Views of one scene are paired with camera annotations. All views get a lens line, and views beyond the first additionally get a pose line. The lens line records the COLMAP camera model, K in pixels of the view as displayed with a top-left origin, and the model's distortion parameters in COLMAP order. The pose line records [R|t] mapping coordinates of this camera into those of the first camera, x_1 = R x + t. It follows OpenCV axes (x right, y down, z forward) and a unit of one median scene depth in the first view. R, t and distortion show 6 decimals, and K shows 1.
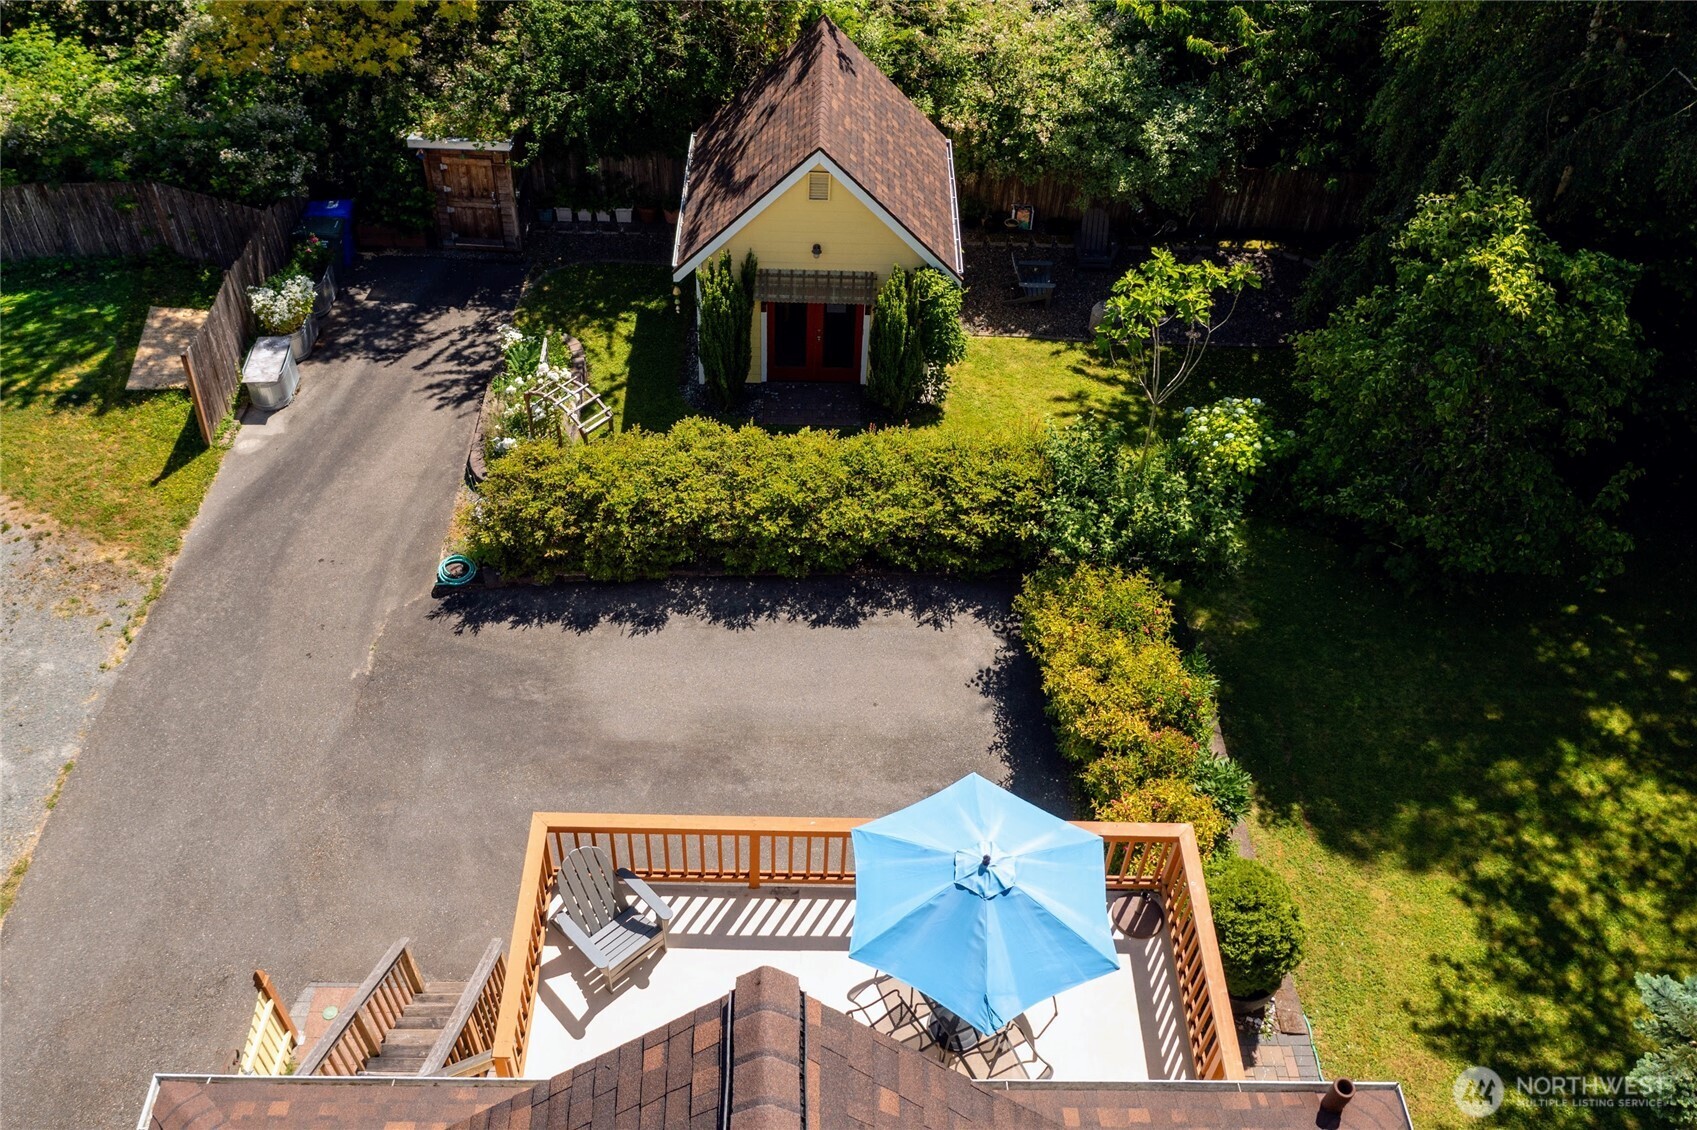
lens RADIAL K [[1417.3, 0, 817.5], [0, 1417.3, 557.5], [0, 0, 1]] dist [-0.009992, -0.007499]
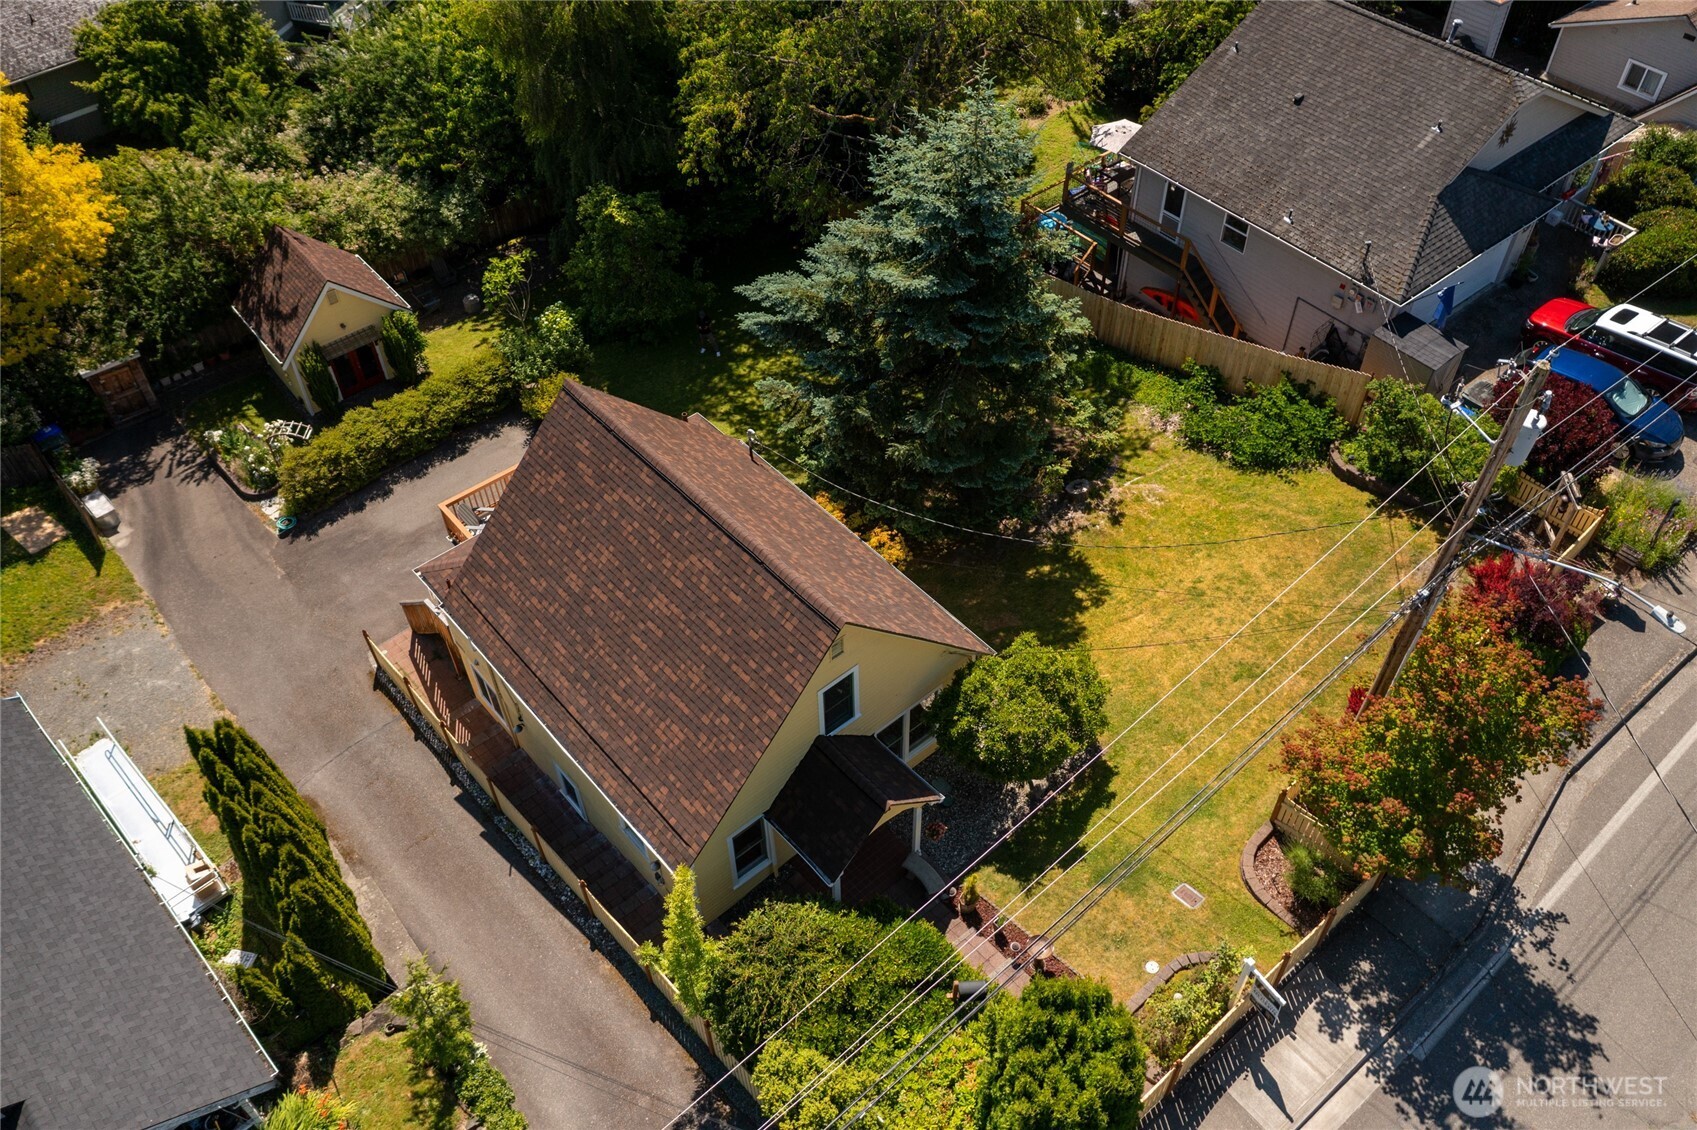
lens RADIAL K [[1346.4, 0, 848.5], [0, 1346.4, 565.0], [0, 0, 1]] dist [0.003529, -0.000063]
pose [[0.756037, -0.496670, 0.426295, -0.472247], [0.491837, 0.860827, 0.130661, 0.199195], [-0.431861, 0.110883, 0.895098, -1.093636]]
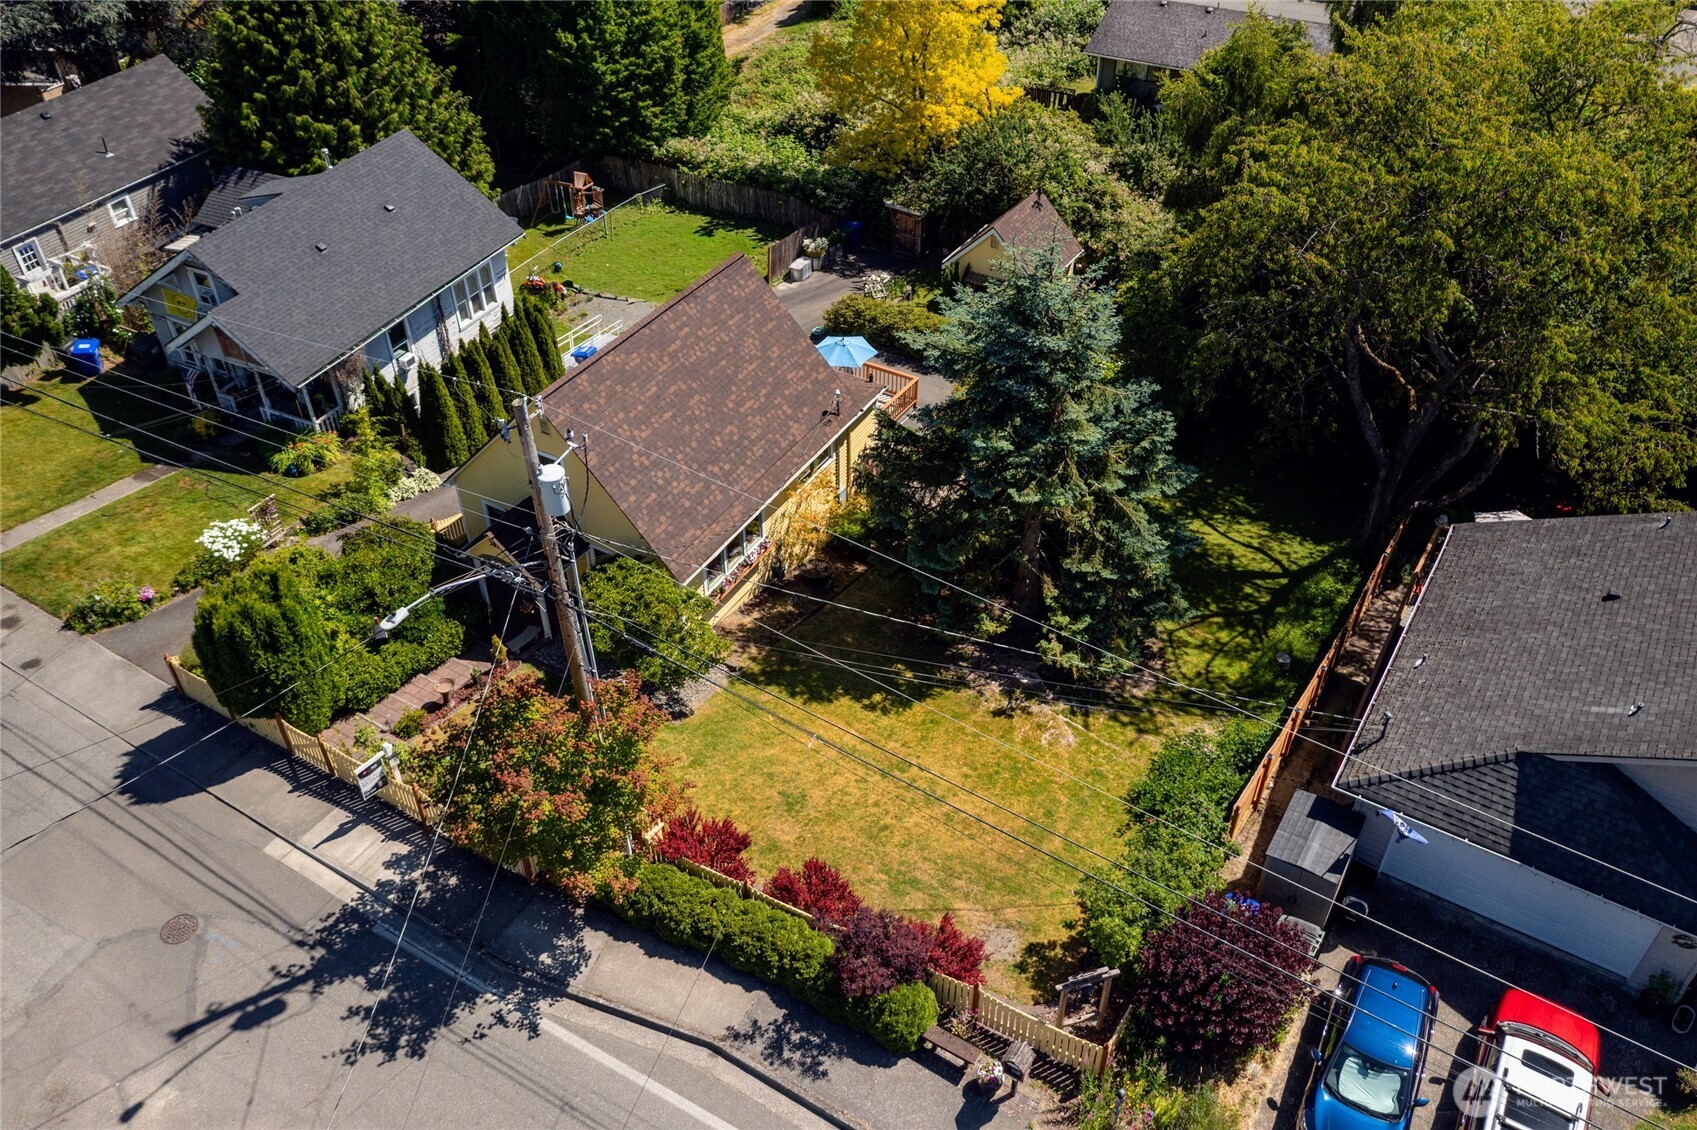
lens RADIAL K [[1367.5, 0, 848.5], [0, 1367.5, 565.0], [0, 0, 1]] dist [0.011998, 0.002467]
pose [[0.856217, 0.310786, -0.412680, 1.027901], [-0.355887, 0.933870, -0.035092, 0.497172], [0.374483, 0.176914, 0.910200, -1.351328]]
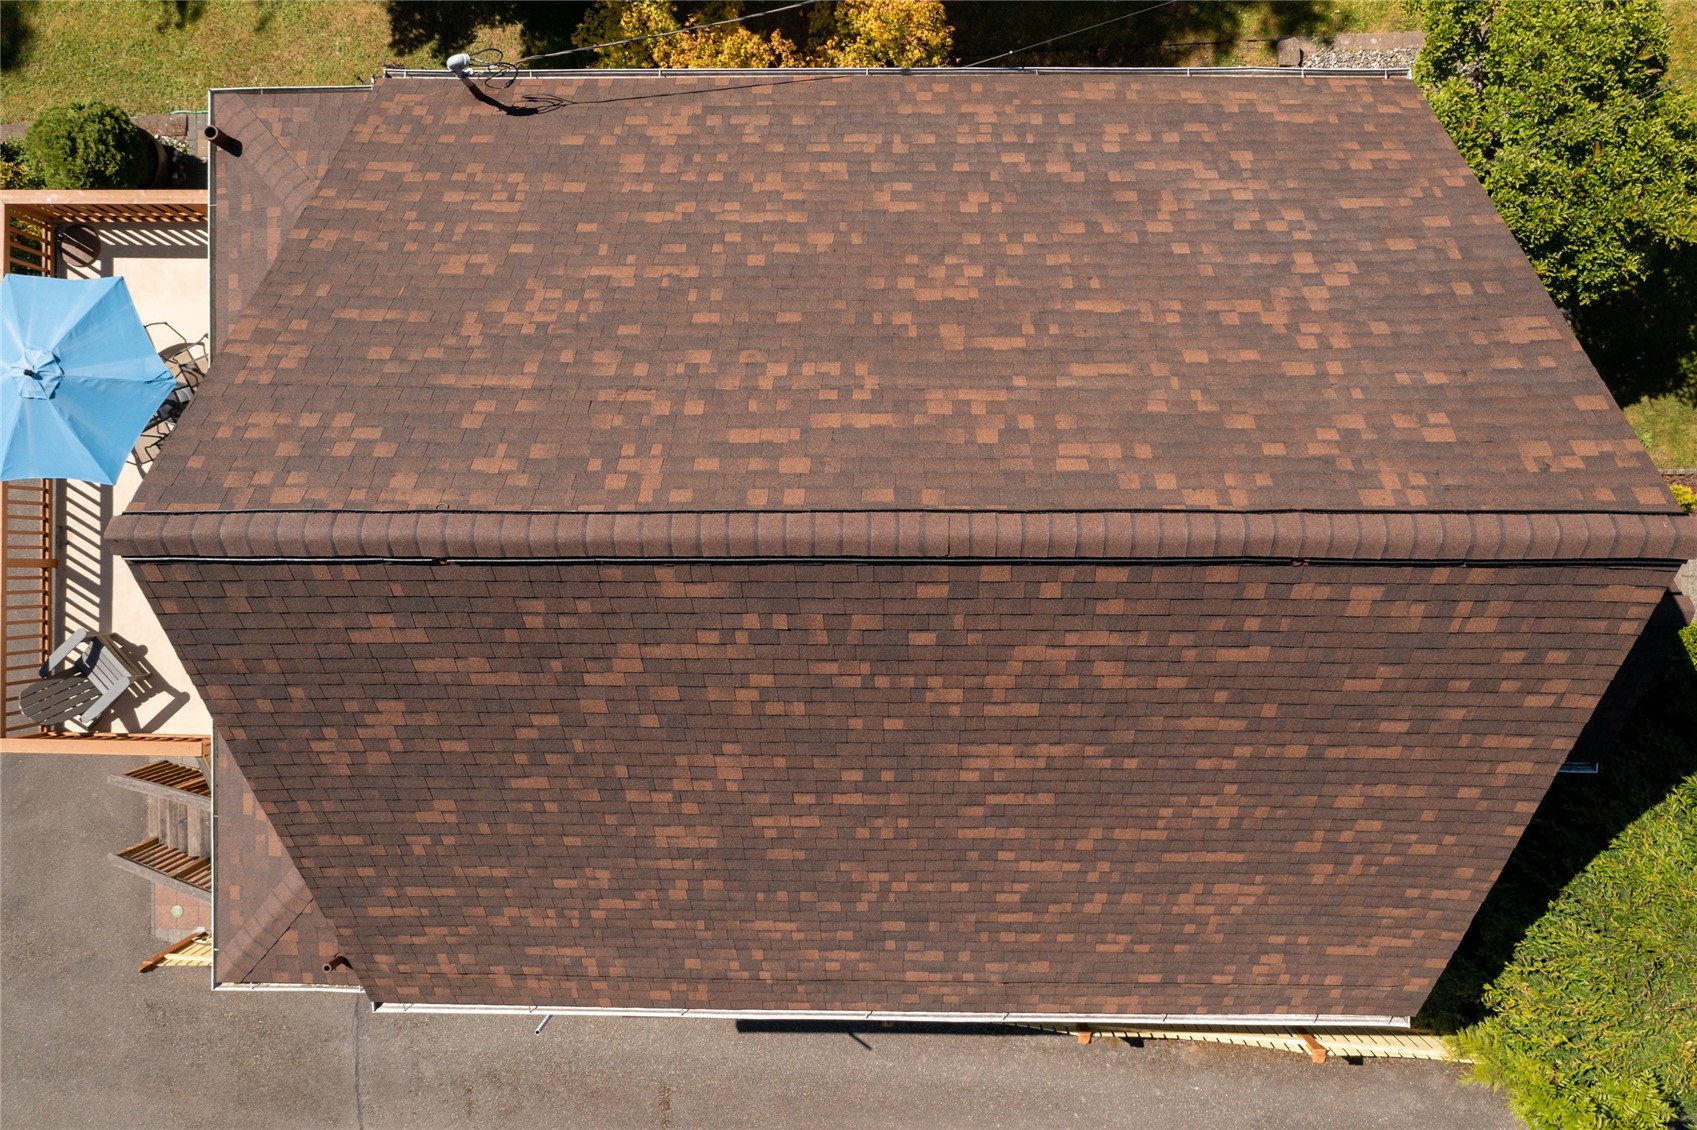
lens RADIAL K [[1371.0, 0, 848.5], [0, 1371.0, 565.0], [0, 0, 1]] dist [-0.005678, -0.000153]
pose [[0.006572, -0.999553, -0.029165, -0.004891], [0.732430, -0.015045, 0.680676, -0.039282], [-0.680810, -0.025835, 0.732004, -0.185968]]
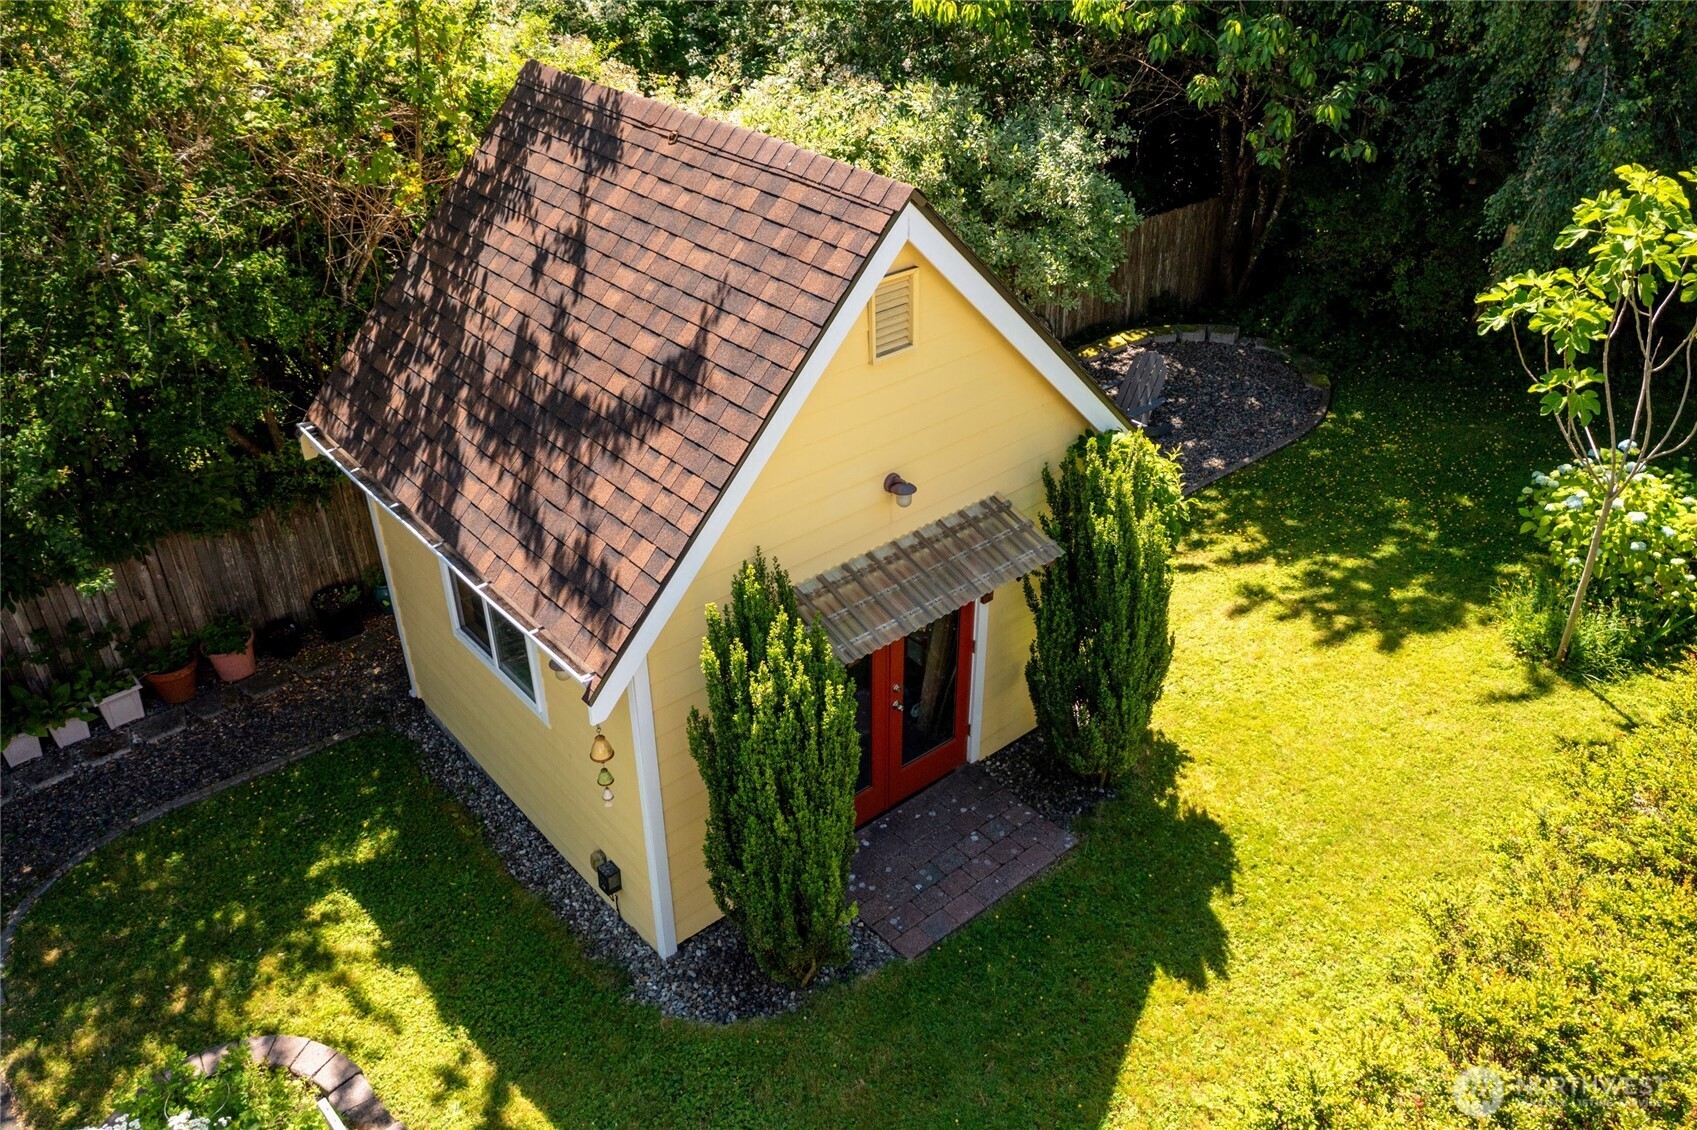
lens RADIAL K [[1299.1, 0, 848.5], [0, 1299.1, 565.0], [0, 0, 1]] dist [0.000324, 0.000043]
pose [[0.749662, -0.375951, 0.544672, -0.220244], [0.494360, 0.865268, -0.083178, -0.180287], [-0.440016, 0.331620, 0.834514, 0.734392]]
